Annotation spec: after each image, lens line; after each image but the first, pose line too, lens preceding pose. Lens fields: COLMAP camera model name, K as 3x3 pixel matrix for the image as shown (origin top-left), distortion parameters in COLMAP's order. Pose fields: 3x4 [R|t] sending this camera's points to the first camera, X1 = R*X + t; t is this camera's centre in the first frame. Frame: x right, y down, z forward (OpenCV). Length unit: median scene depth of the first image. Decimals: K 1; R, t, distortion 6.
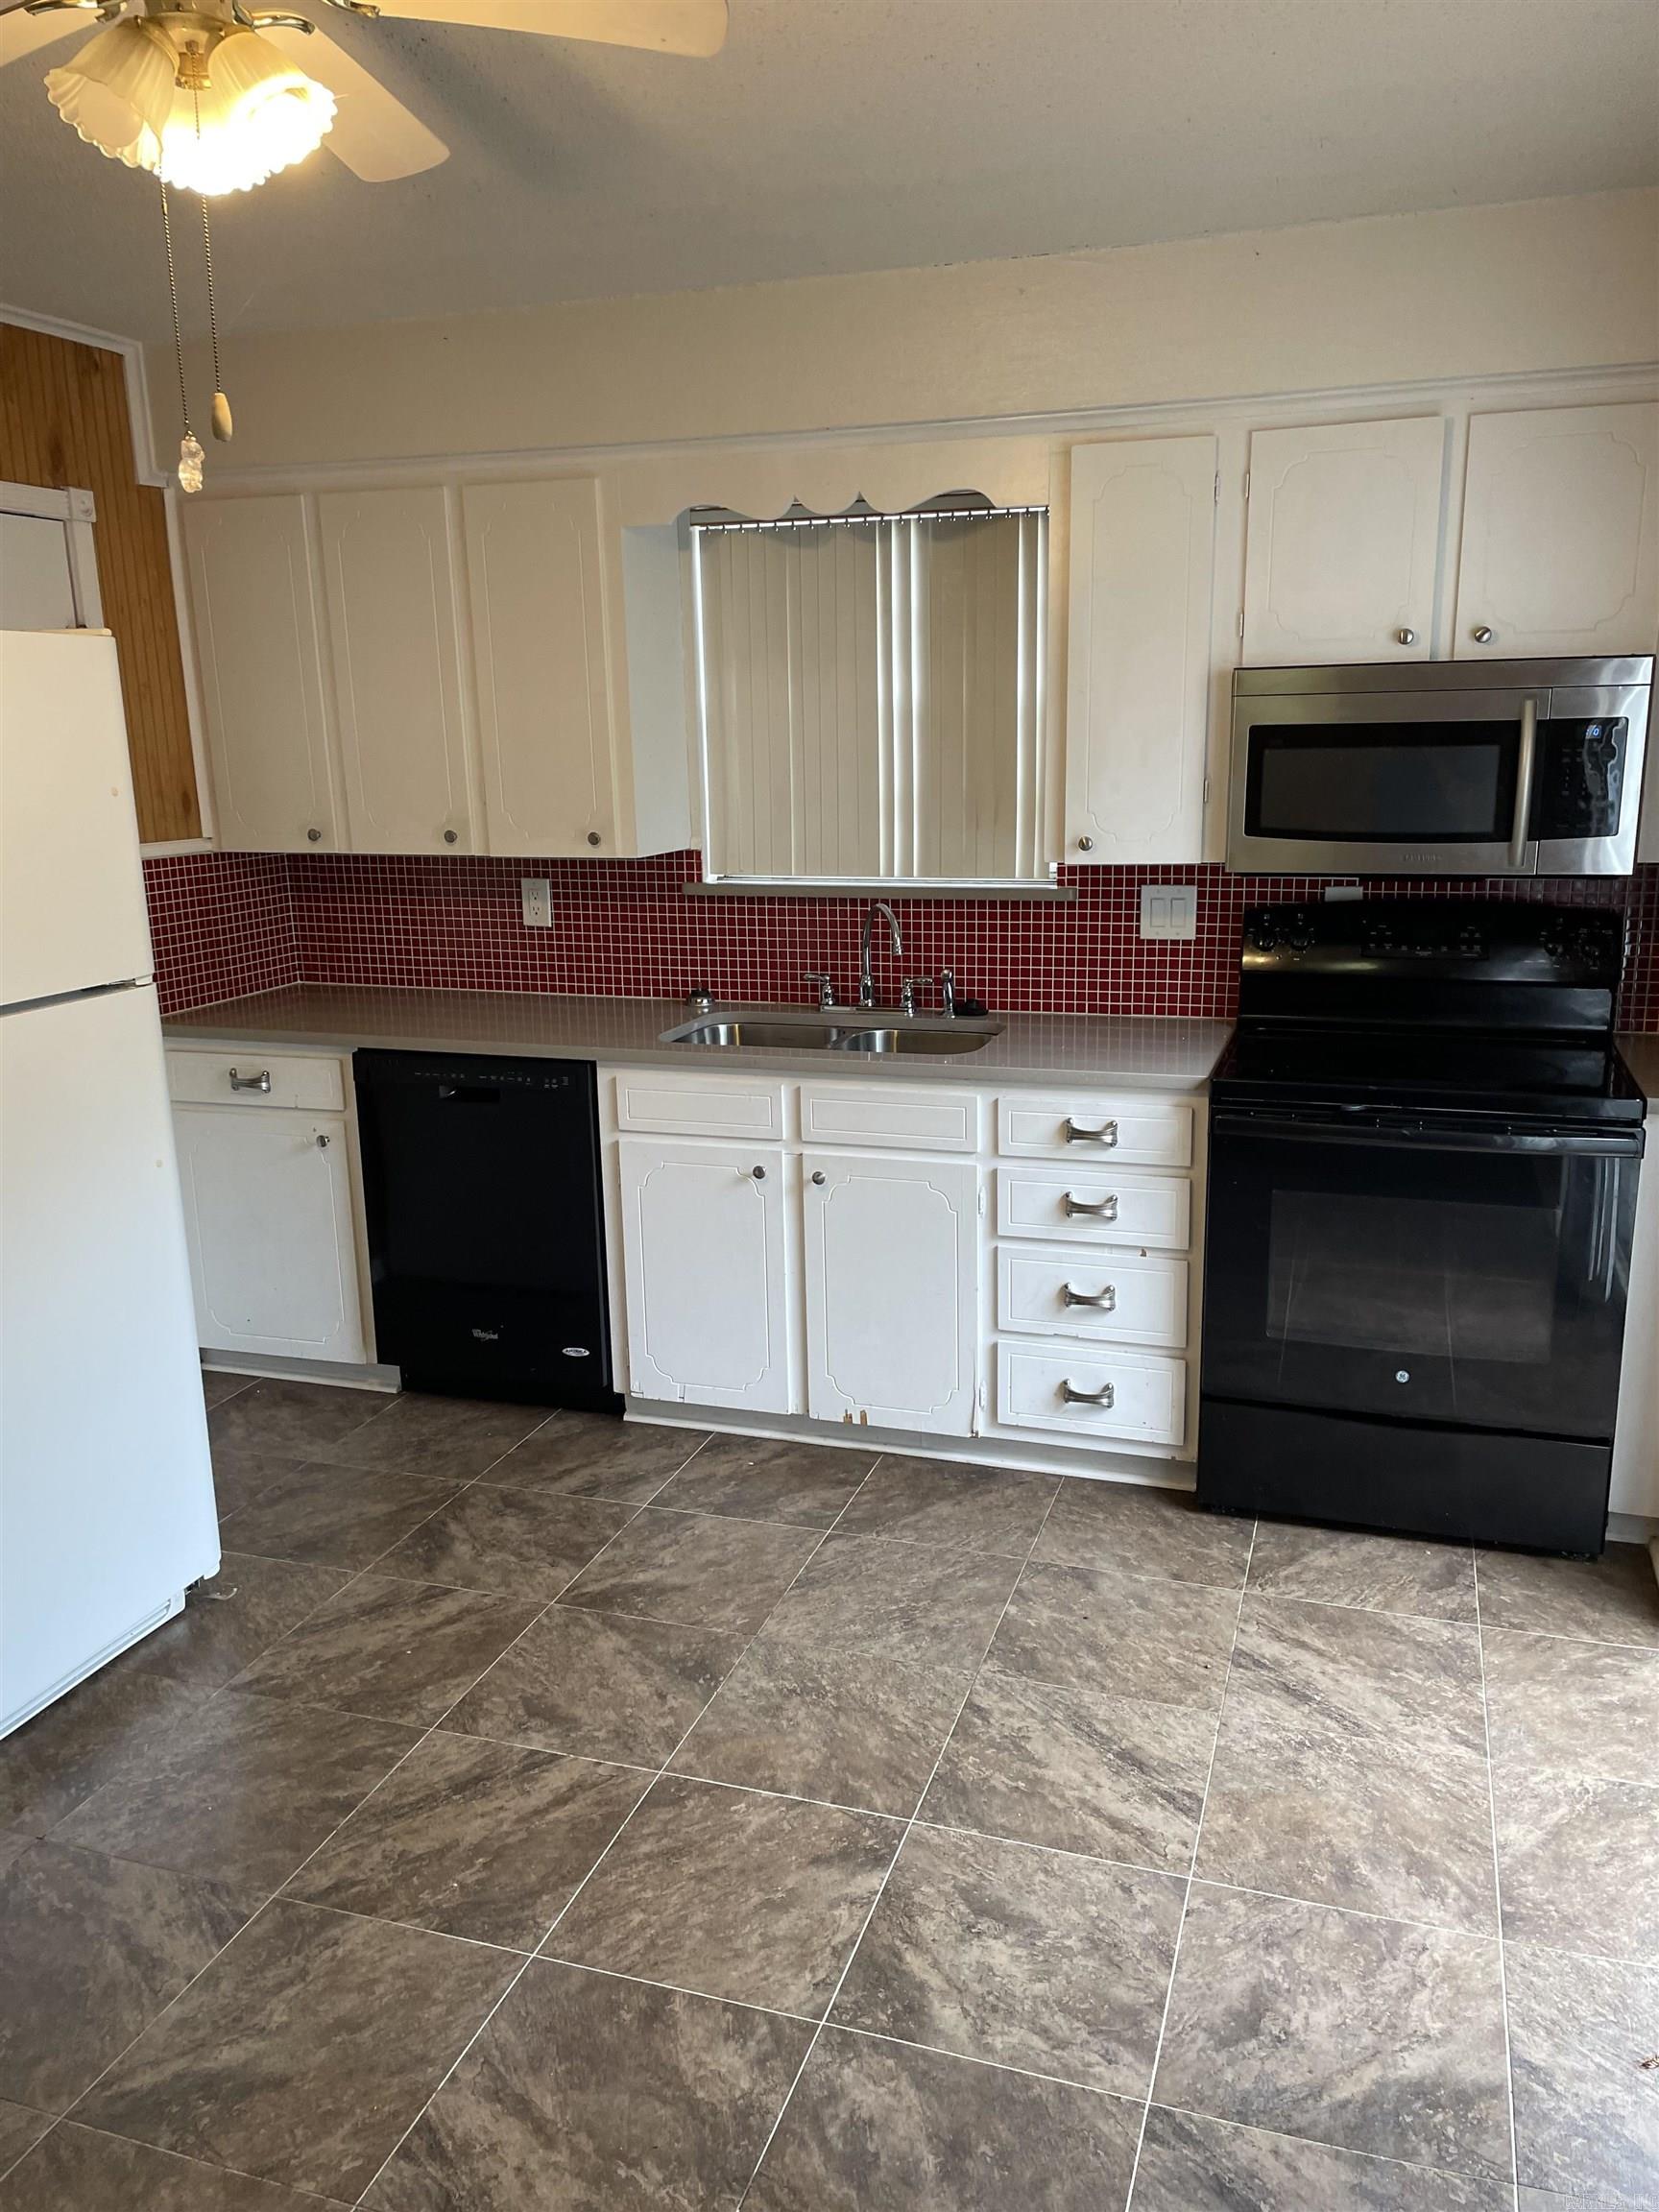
lens RADIAL K [[1669.9, 0, 840.2], [0, 1669.9, 1097.9], [0, 0, 1]] dist [0.084179, -0.110892]
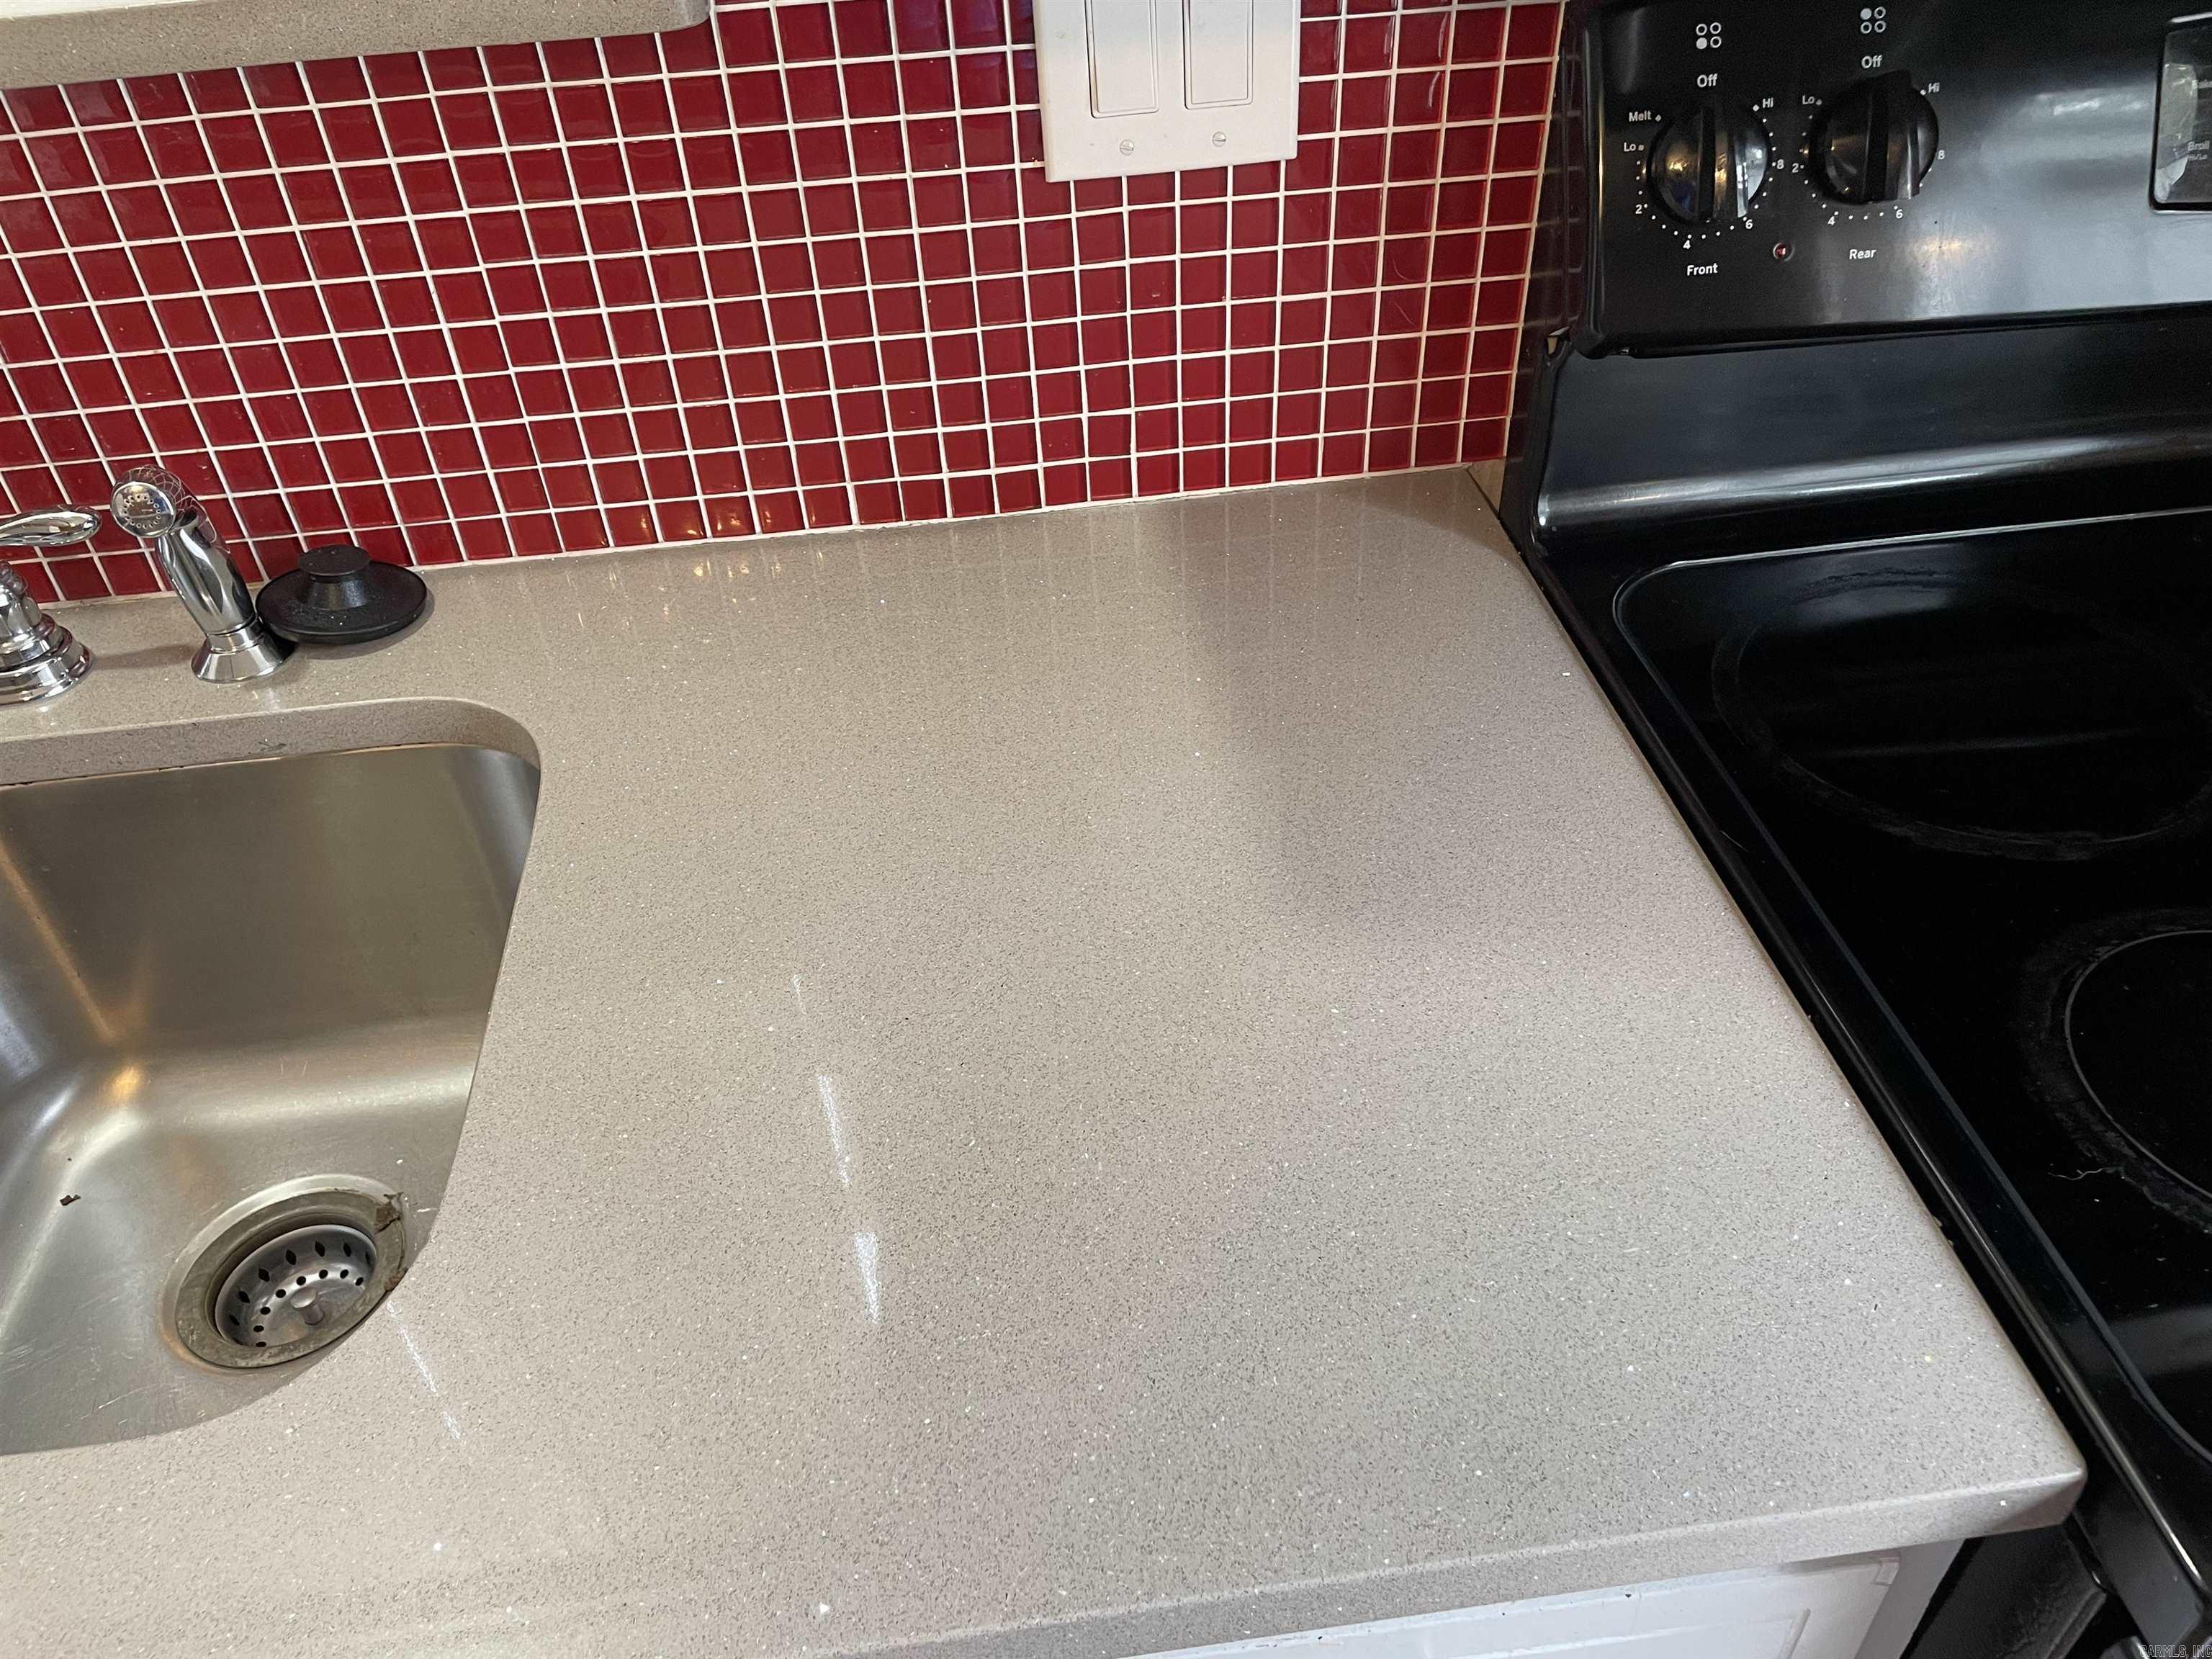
lens RADIAL K [[1669.9, 0, 1117.1], [0, 1669.9, 841.4], [0, 0, 1]] dist [0.084179, -0.110892]
pose [[0.904162, -0.289233, 0.314380, 0.094676], [0.121220, 0.879388, 0.460415, -0.119275], [-0.409629, -0.378181, 0.830170, 0.786391]]
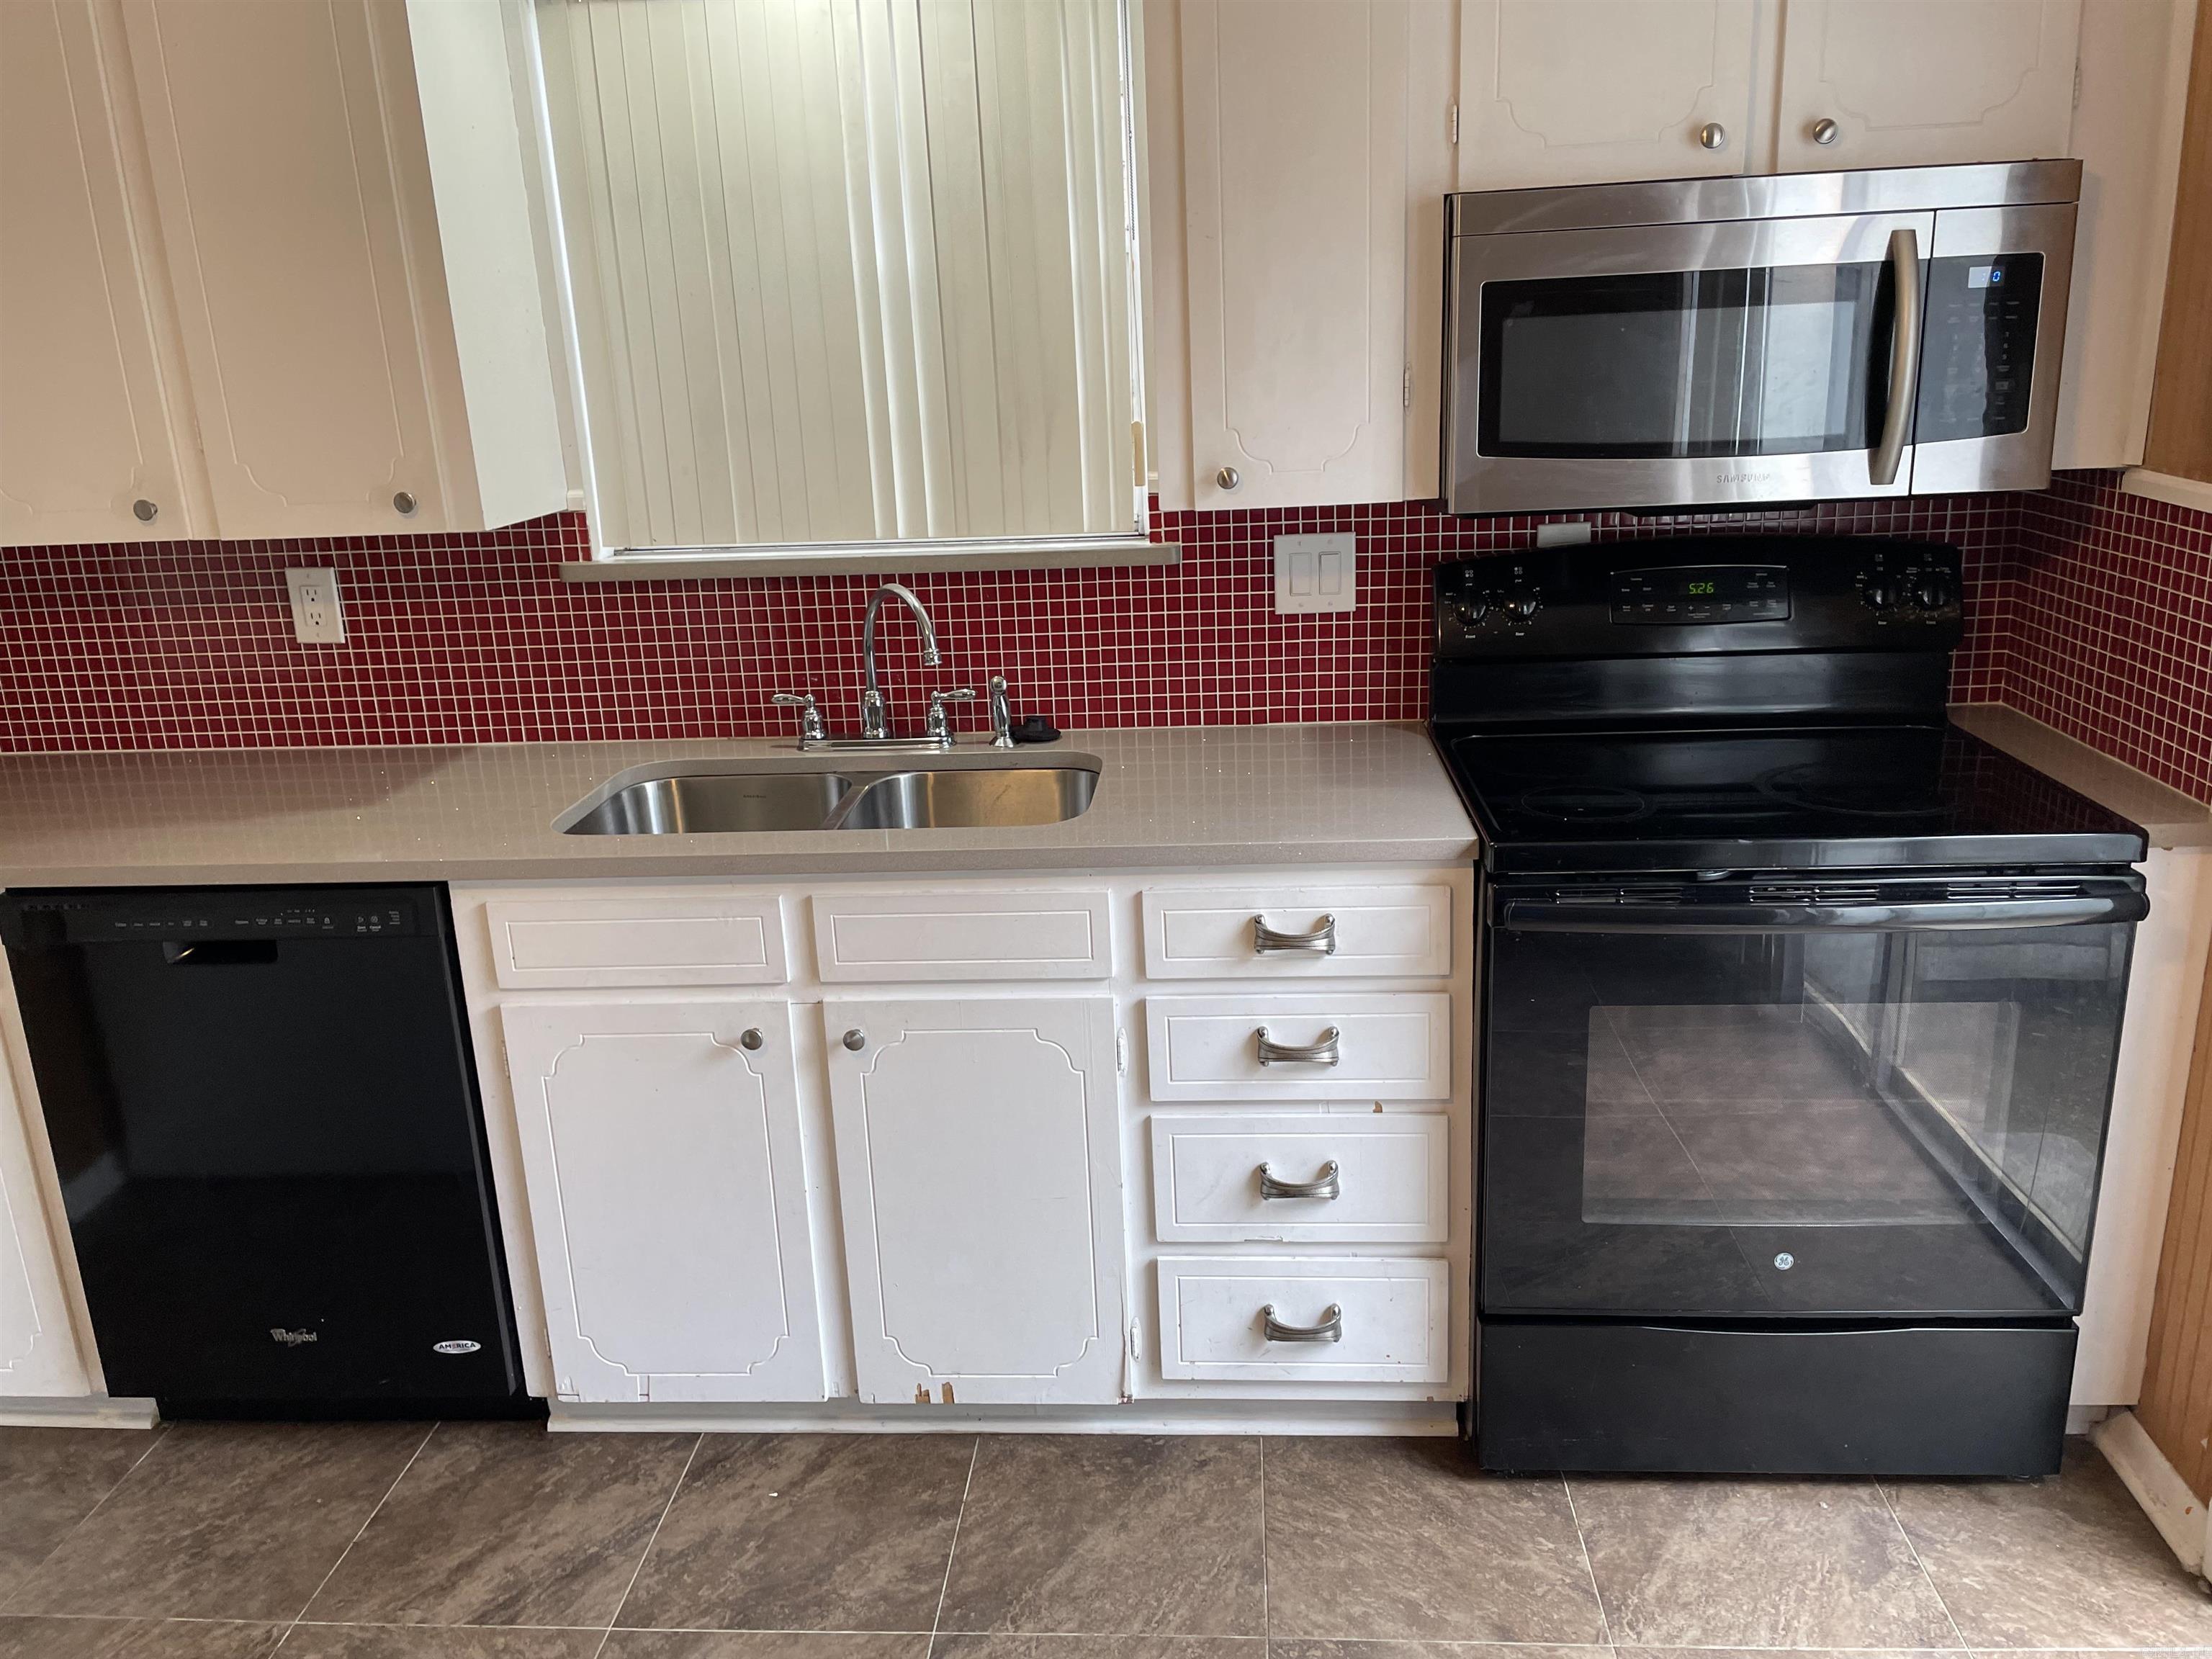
lens RADIAL K [[1669.9, 0, 1117.8], [0, 1669.9, 801.0], [0, 0, 1]] dist [0.084179, -0.110892]
pose [[0.967715, -0.089884, 0.235476, -0.052005], [0.079836, 0.995457, 0.051884, -0.059496], [-0.239070, -0.031409, 0.970494, 0.348759]]
